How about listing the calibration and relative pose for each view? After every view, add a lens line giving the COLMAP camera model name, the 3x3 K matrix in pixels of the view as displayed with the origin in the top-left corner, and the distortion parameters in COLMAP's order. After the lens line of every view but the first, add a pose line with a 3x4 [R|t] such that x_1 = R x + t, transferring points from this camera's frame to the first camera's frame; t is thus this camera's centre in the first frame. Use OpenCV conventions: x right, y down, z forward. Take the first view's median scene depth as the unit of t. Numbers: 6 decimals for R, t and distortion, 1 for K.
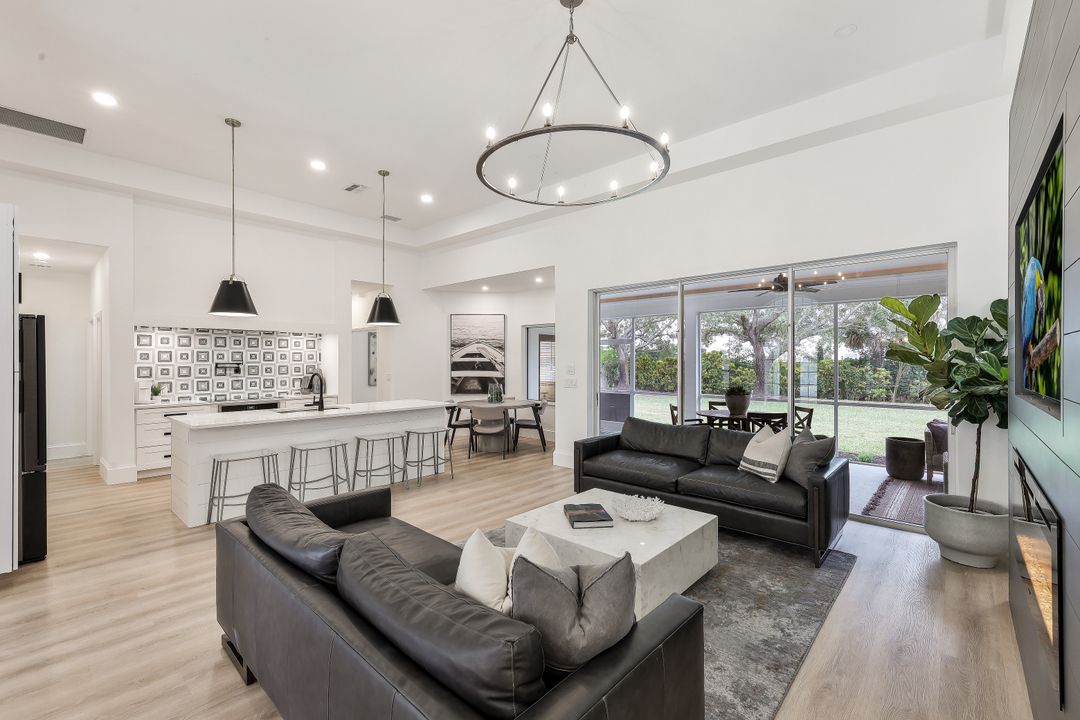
lens RADIAL K [[461.9, 0, 553.8], [0, 461.9, 358.8], [0, 0, 1]] dist [0.000863, 0.001261]
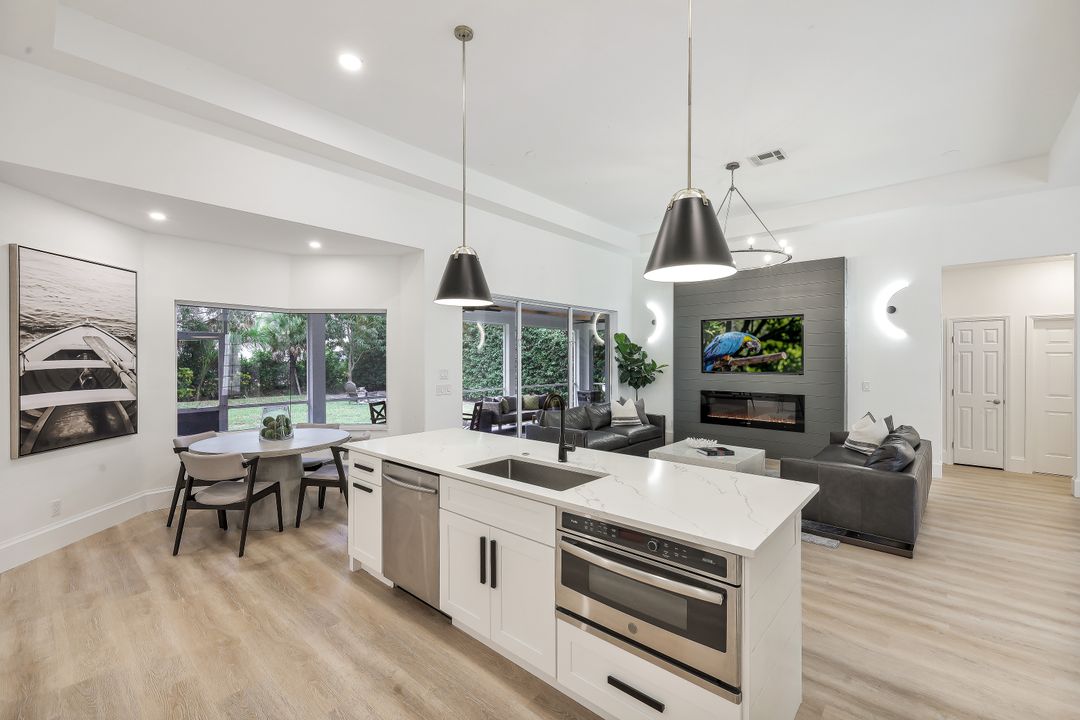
lens RADIAL K [[461.9, 0, 536.8], [0, 461.9, 355.8], [0, 0, 1]] dist [0.000863, 0.001261]
pose [[0.002278, 0.003881, 0.999990, -0.753434], [0.000424, 0.999992, -0.003882, -0.005374], [-0.999997, 0.000433, 0.002276, 0.722993]]
